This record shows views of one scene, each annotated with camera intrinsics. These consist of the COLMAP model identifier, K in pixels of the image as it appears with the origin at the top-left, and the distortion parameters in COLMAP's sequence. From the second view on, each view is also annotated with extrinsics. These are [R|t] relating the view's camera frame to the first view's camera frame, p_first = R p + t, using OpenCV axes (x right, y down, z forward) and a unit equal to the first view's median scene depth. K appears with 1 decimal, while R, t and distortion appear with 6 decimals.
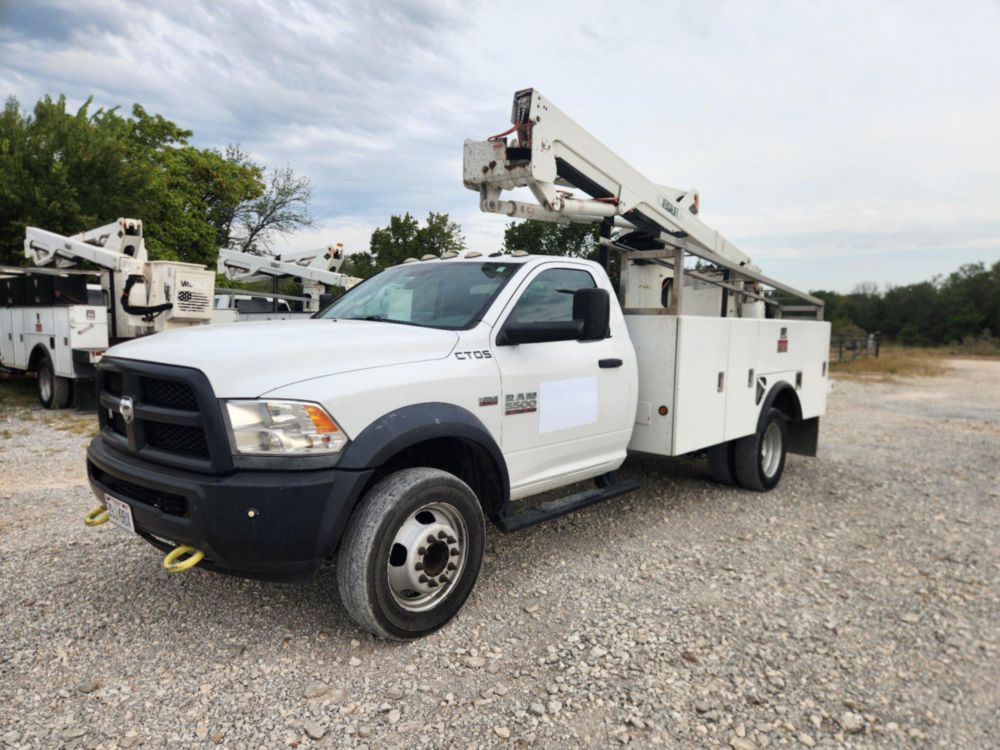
lens RADIAL K [[669.5, 0, 504.6], [0, 669.5, 382.1], [0, 0, 1]] dist [0.067934, -0.054007]
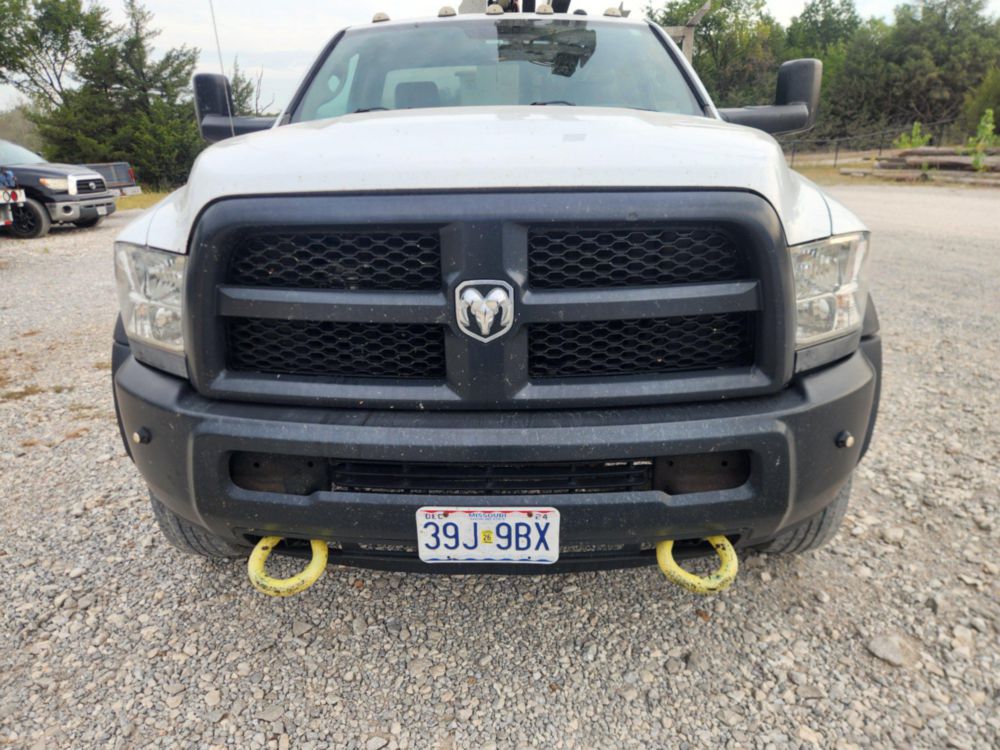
lens RADIAL K [[669.5, 0, 499.6], [0, 669.5, 370.0], [0, 0, 1]] dist [0.067934, -0.054007]
pose [[0.766330, -0.226892, 0.601047, -0.465047], [0.086322, 0.963441, 0.253635, -0.017490], [-0.636621, -0.142484, 0.757900, 0.380114]]
